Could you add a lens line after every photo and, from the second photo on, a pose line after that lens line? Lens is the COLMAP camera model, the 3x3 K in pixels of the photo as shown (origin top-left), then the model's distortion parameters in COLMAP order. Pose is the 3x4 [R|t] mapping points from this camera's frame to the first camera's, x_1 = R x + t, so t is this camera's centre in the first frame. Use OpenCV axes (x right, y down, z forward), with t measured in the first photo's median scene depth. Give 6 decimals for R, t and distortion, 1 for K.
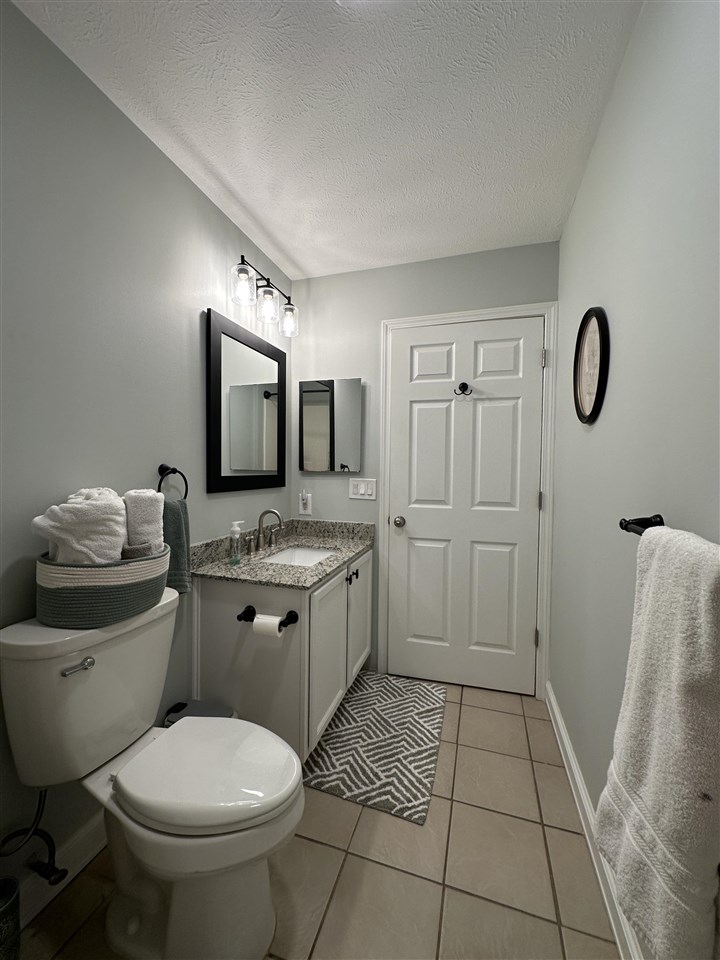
lens RADIAL K [[384.8, 0, 360.0], [0, 384.8, 480.0], [0, 0, 1]] dist [-0.002138, 0.000405]
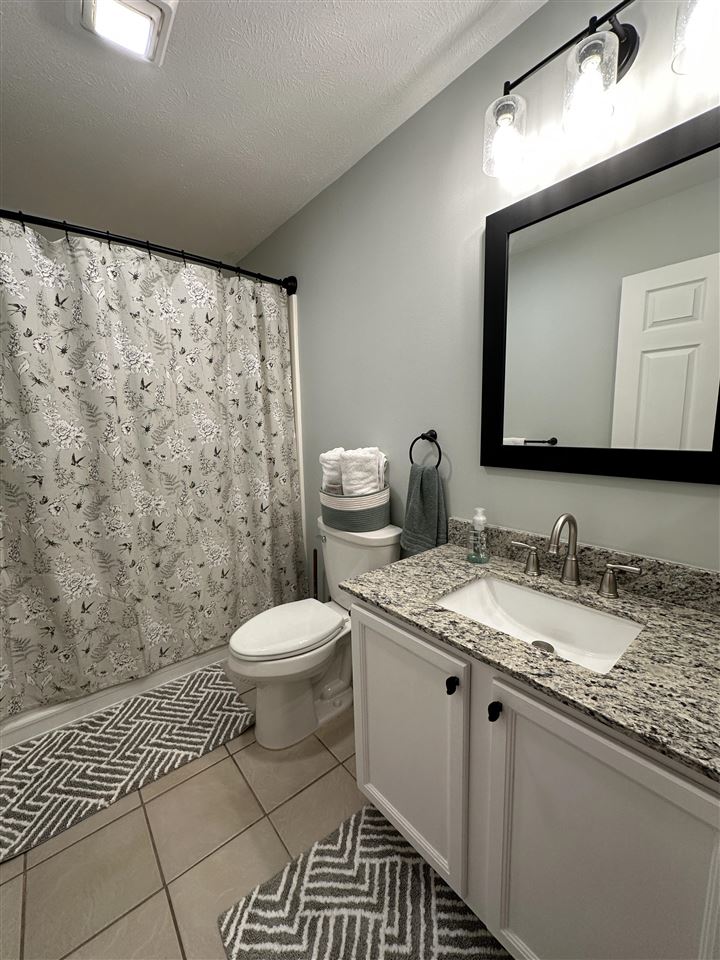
lens RADIAL K [[384.8, 0, 360.0], [0, 384.8, 480.0], [0, 0, 1]] dist [-0.002138, 0.000405]
pose [[-0.549794, 0.128183, -0.825407, 0.433920], [-0.008288, 0.987270, 0.158840, -0.063686], [0.835259, 0.094170, -0.541732, 1.291362]]
